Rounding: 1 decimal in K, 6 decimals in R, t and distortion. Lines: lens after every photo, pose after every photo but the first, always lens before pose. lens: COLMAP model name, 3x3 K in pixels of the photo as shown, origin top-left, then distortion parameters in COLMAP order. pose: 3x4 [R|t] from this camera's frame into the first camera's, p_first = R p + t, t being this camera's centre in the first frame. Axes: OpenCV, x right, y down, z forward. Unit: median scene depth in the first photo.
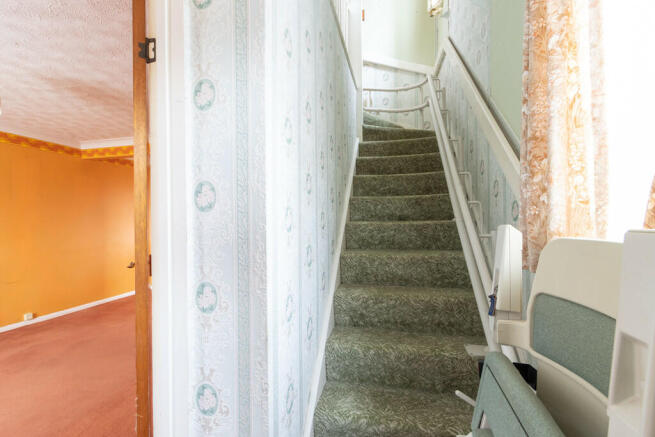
lens RADIAL K [[302.1, 0, 328.2], [0, 302.1, 217.1], [0, 0, 1]] dist [0.002515, -0.000011]
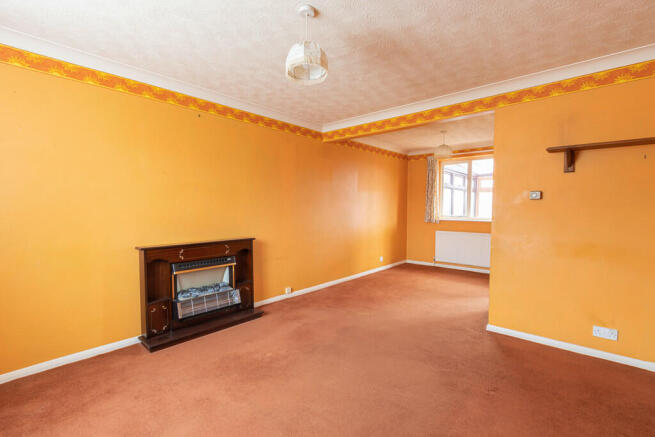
lens RADIAL K [[302.1, 0, 323.8], [0, 302.1, 219.0], [0, 0, 1]] dist [0.002515, -0.000011]
pose [[0.880781, 0.035502, -0.472191, -0.363364], [-0.008527, 0.998213, 0.059146, 0.005441], [0.473447, -0.048068, 0.879510, 0.111444]]
